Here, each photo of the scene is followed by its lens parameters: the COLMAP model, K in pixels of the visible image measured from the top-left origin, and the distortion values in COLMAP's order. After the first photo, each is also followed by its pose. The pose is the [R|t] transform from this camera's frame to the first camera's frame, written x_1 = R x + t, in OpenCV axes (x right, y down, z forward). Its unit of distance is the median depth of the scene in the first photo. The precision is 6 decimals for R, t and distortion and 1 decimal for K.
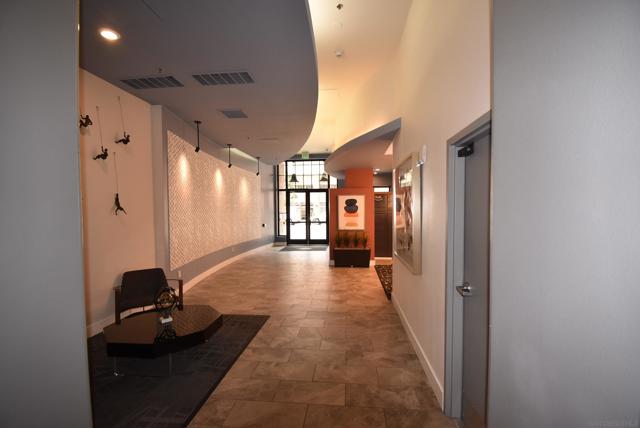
lens RADIAL K [[283.8, 0, 319.0], [0, 283.8, 214.3], [0, 0, 1]] dist [-0.003771, -0.013401]
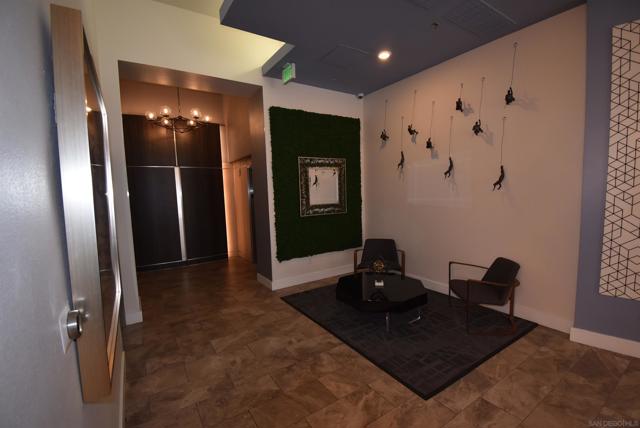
lens RADIAL K [[283.8, 0, 320.3], [0, 283.8, 209.2], [0, 0, 1]] dist [-0.003771, -0.013401]
pose [[-0.770032, 0.073350, -0.633775, 0.380730], [0.024718, 0.996053, 0.085246, -0.037709], [0.637527, 0.049977, -0.768805, 1.804551]]
